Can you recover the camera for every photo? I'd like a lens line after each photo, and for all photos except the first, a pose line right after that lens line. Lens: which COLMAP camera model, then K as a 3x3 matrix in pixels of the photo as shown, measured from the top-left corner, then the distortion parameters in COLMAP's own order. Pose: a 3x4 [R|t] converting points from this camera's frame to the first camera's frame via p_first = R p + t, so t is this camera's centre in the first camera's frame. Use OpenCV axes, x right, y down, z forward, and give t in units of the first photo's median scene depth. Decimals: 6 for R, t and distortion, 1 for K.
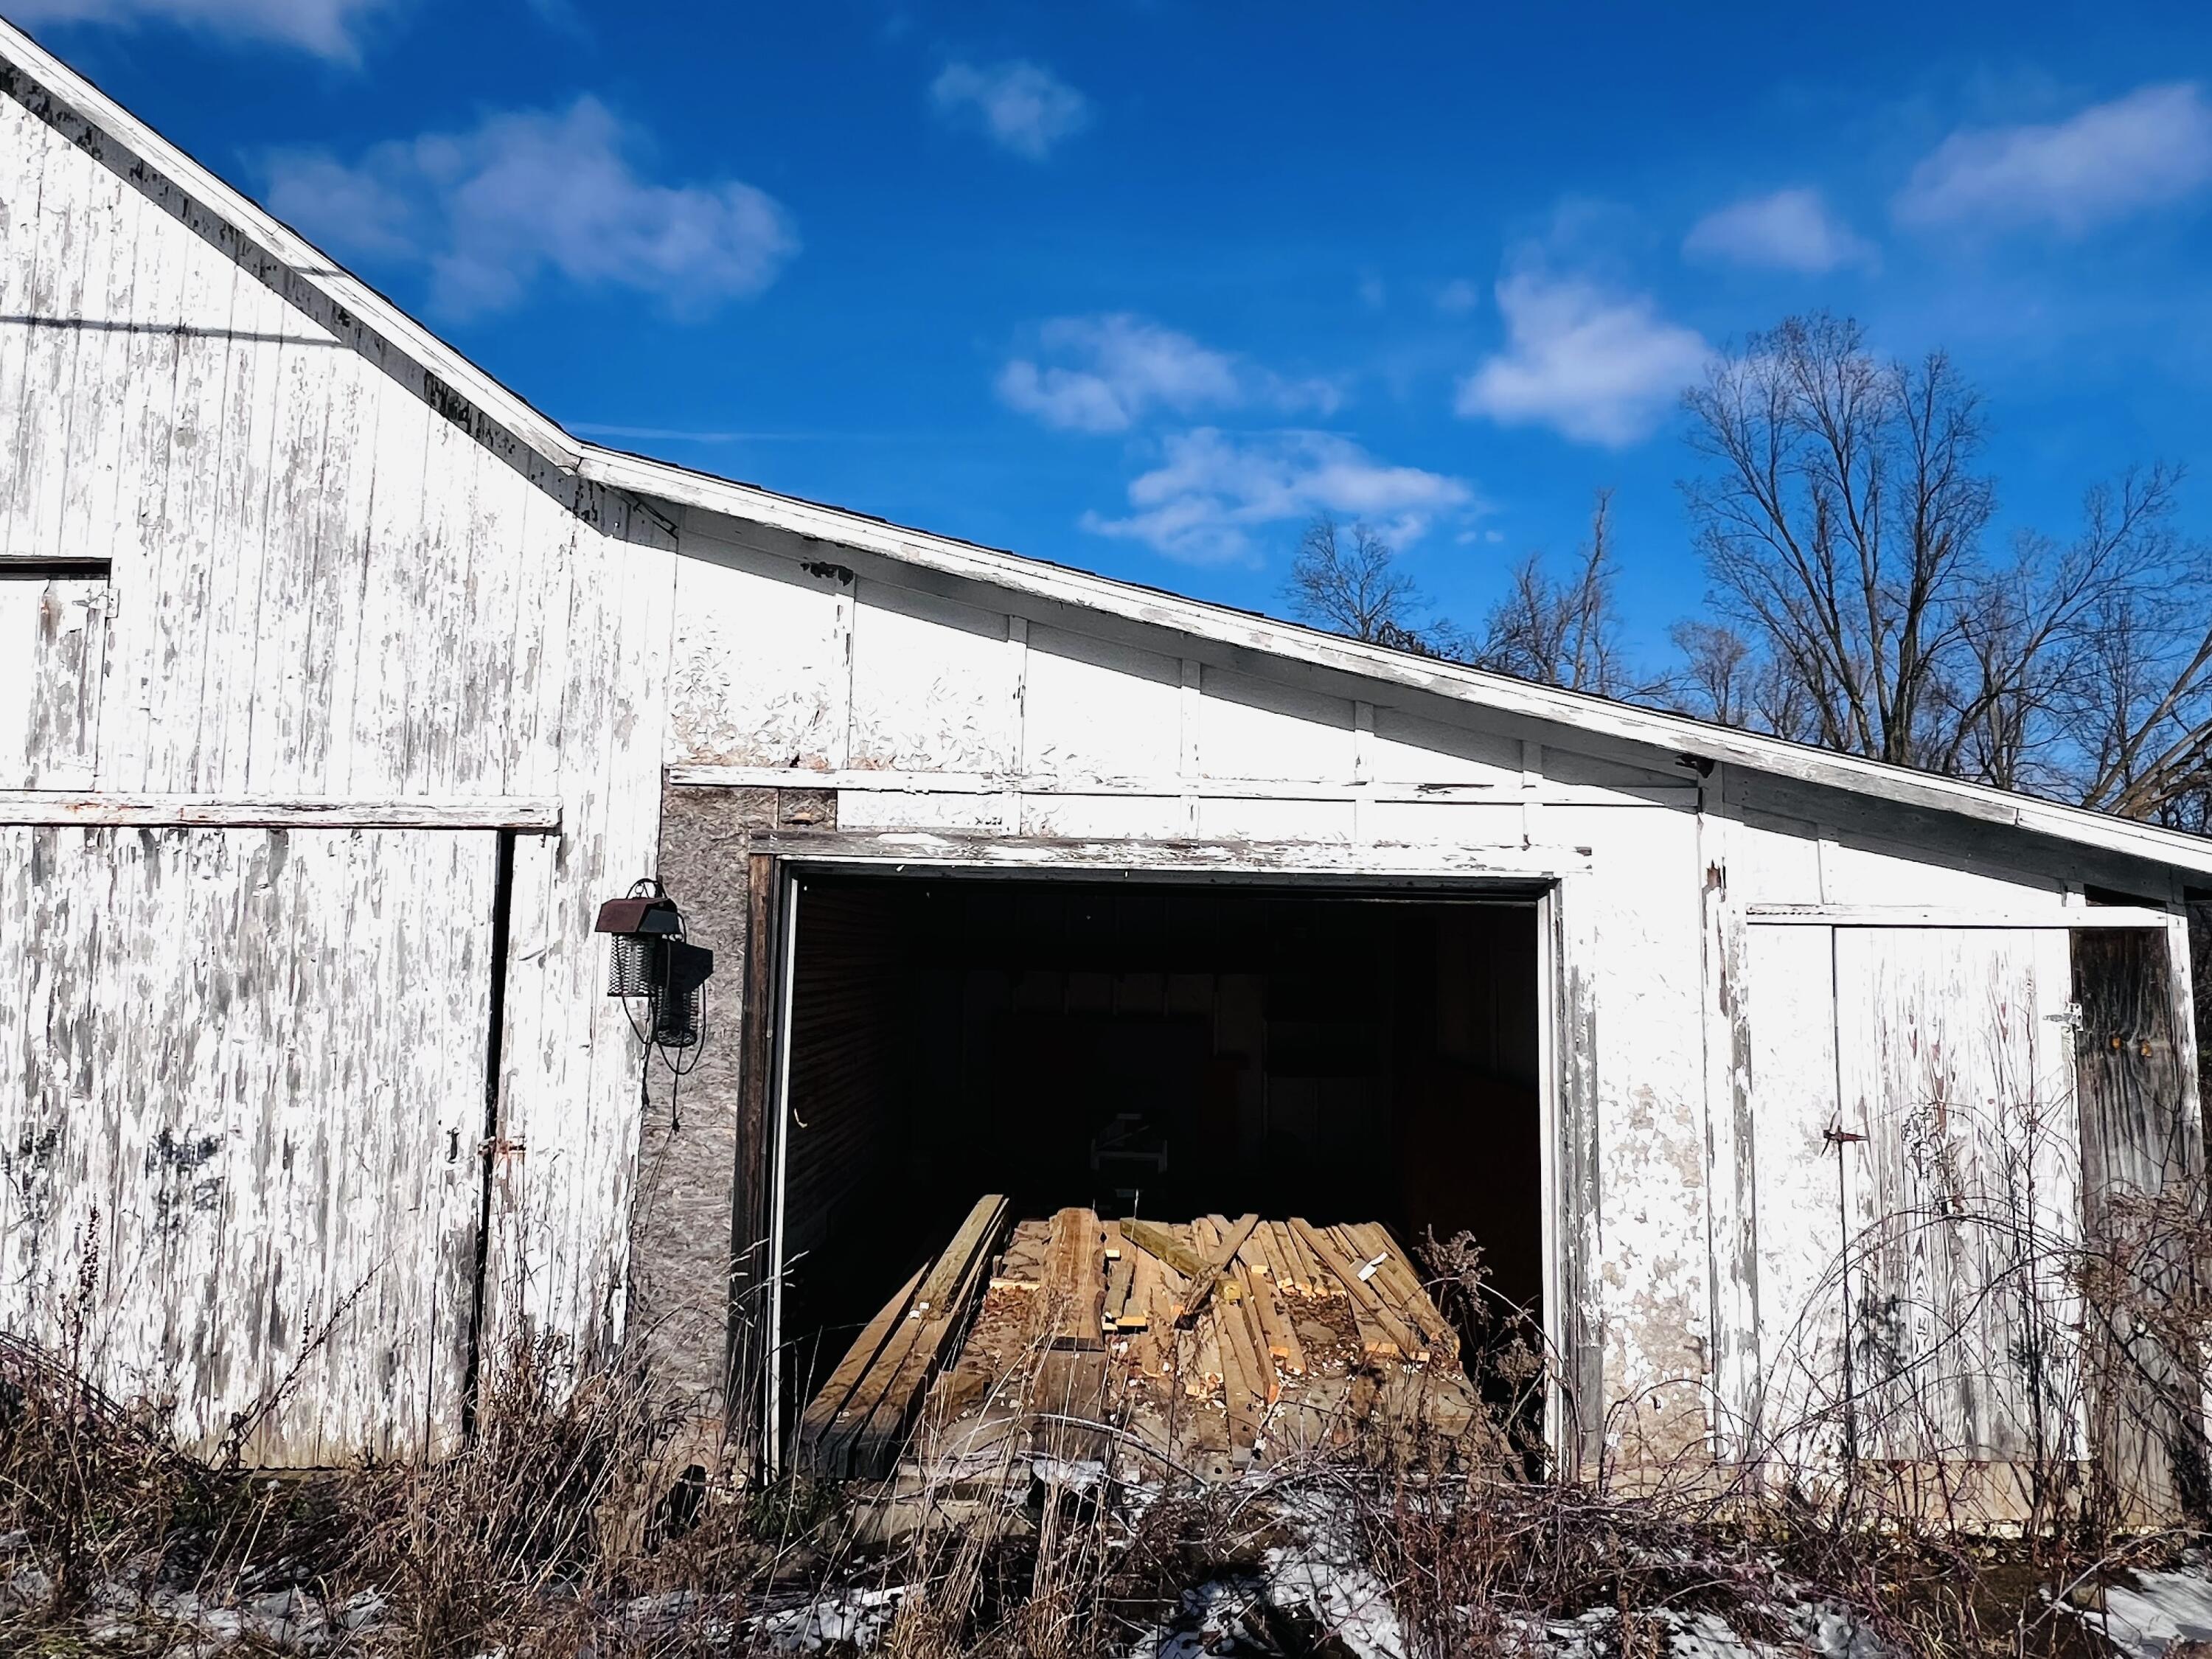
lens RADIAL K [[1263.9, 0, 1106.0], [0, 1263.9, 829.5], [0, 0, 1]] dist [0.000239, -0.002190]
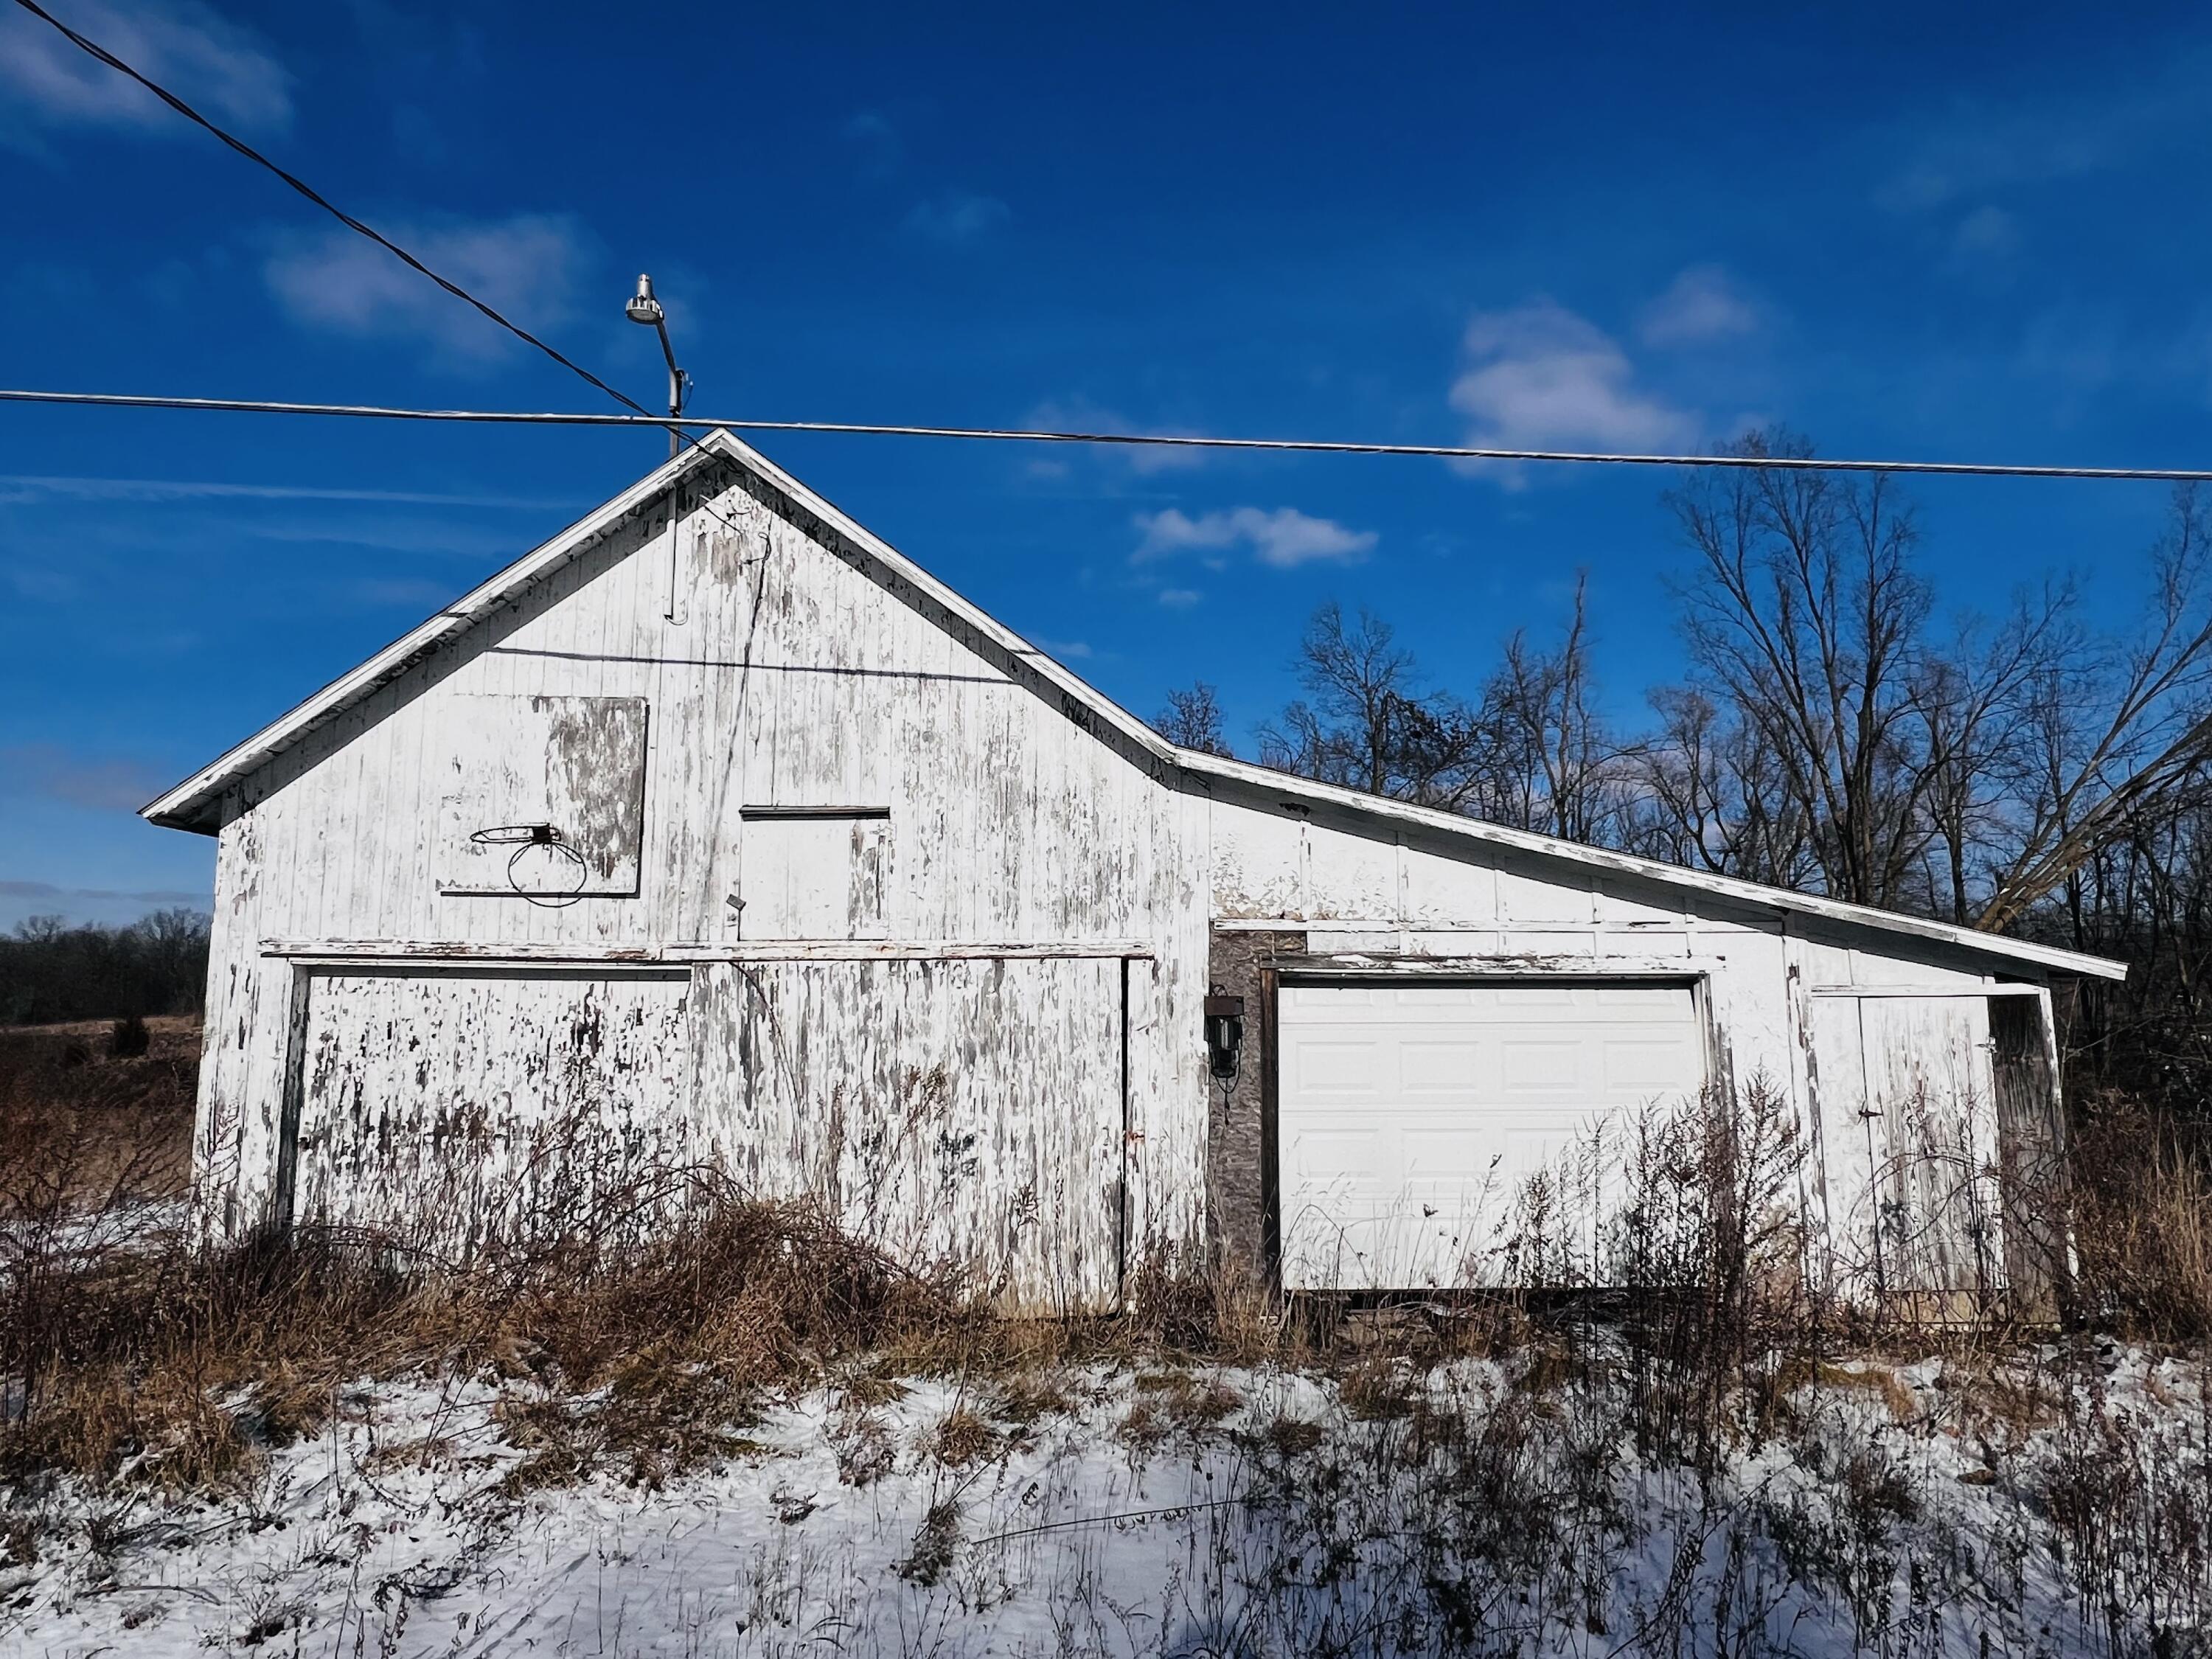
lens RADIAL K [[1263.9, 0, 1106.0], [0, 1263.9, 829.5], [0, 0, 1]] dist [0.000239, -0.002190]
pose [[0.999538, -0.016207, 0.025722, -0.547952], [0.017149, 0.999175, -0.036816, -0.116037], [-0.025104, 0.037240, 0.998991, -0.794324]]
